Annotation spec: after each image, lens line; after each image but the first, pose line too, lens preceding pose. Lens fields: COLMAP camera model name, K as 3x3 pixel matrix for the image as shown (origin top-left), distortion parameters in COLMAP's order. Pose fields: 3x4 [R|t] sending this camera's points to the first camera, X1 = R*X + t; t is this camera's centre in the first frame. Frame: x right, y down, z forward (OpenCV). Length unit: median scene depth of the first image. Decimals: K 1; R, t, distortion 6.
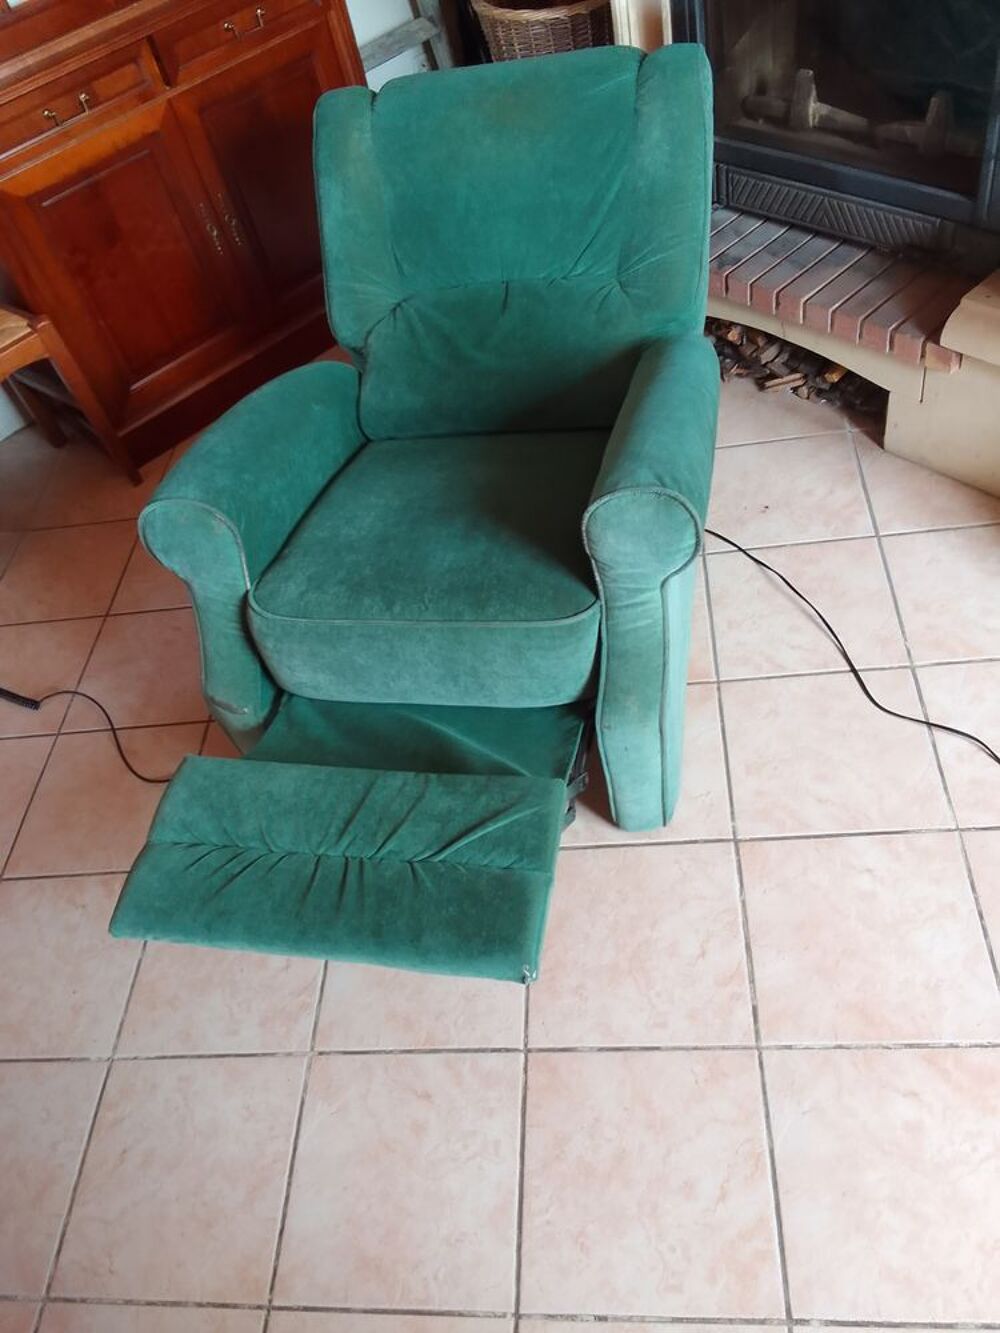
lens RADIAL K [[1031.0, 0, 484.7], [0, 1031.0, 667.8], [0, 0, 1]] dist [0.051786, -0.082345]
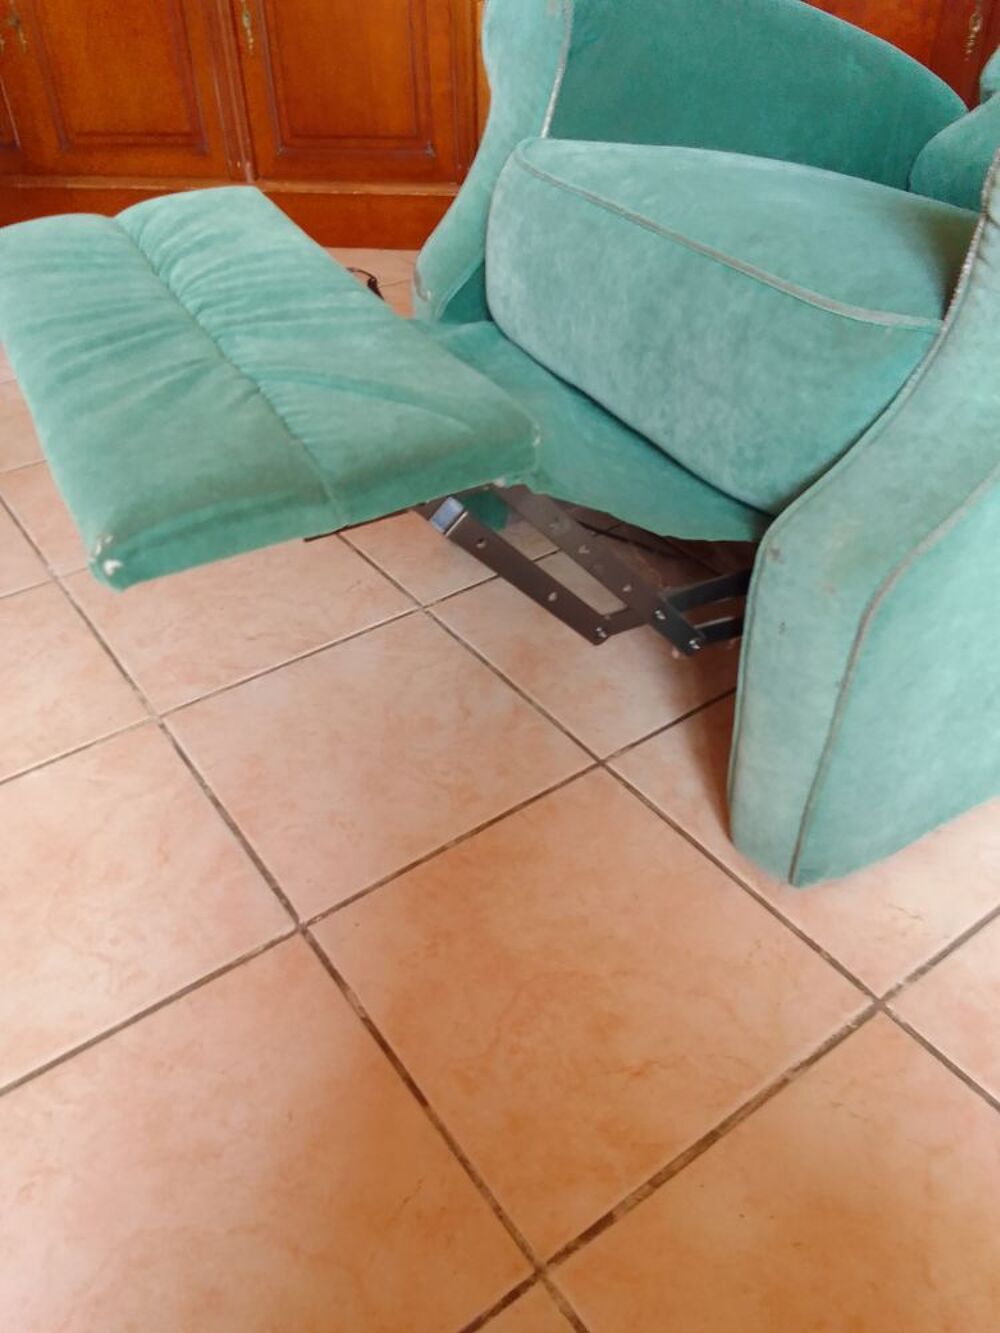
lens RADIAL K [[1031.0, 0, 484.7], [0, 1031.0, 667.8], [0, 0, 1]] dist [0.051786, -0.082345]
pose [[0.616284, 0.623486, -0.481103, 0.286188], [-0.657432, 0.743643, 0.121568, 0.121559], [0.433565, 0.241372, 0.868194, 0.498769]]
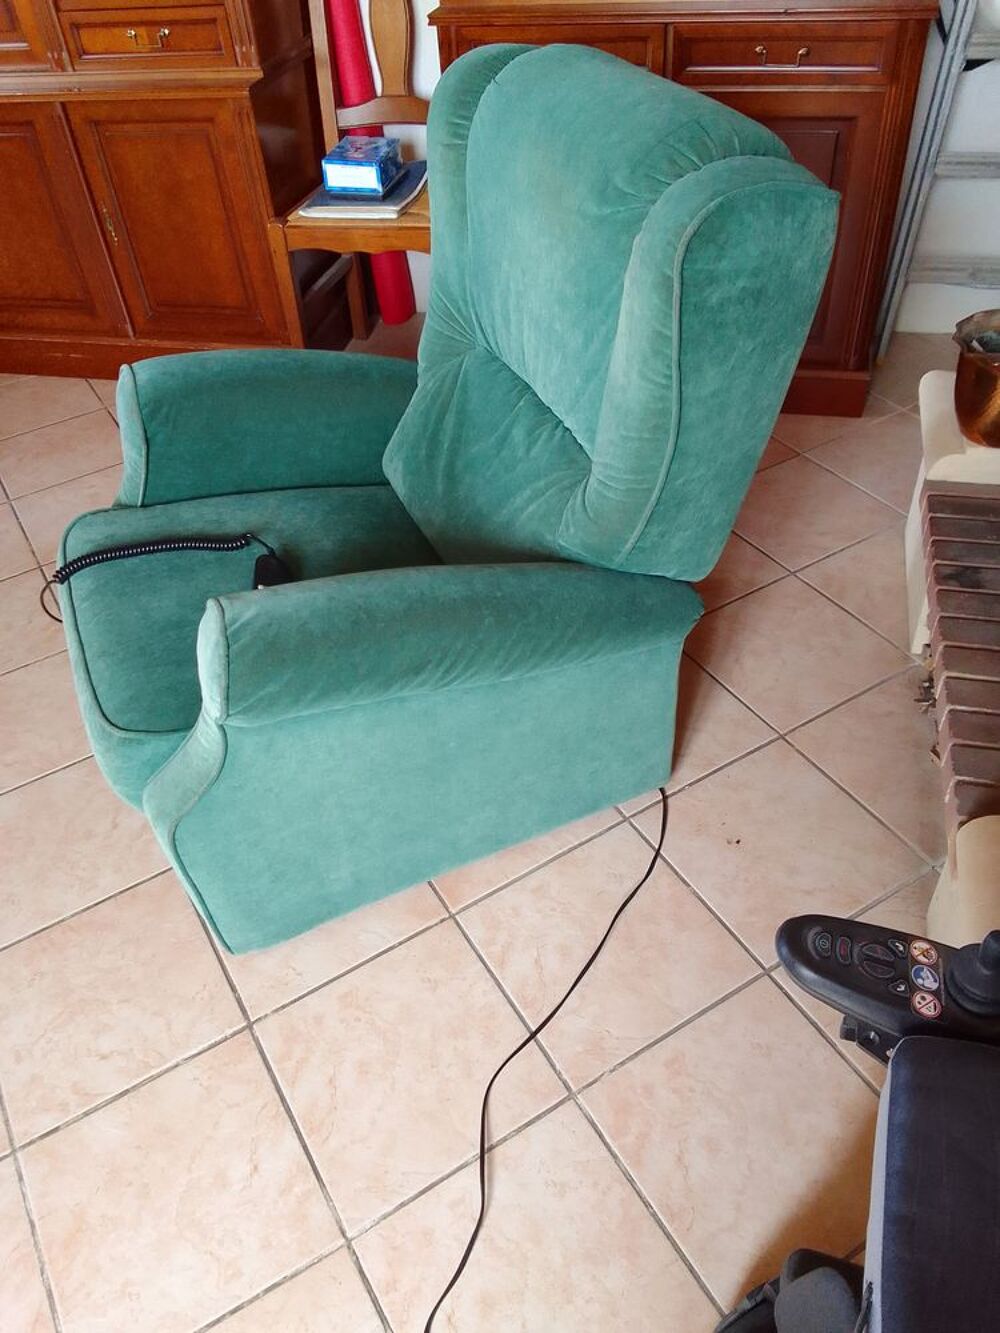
lens RADIAL K [[1031.0, 0, 484.7], [0, 1031.0, 667.8], [0, 0, 1]] dist [0.051786, -0.082345]
pose [[0.560795, 0.665681, -0.492318, 0.637471], [-0.650476, 0.722113, 0.235443, -0.426084], [0.512239, 0.188206, 0.837967, 0.326892]]
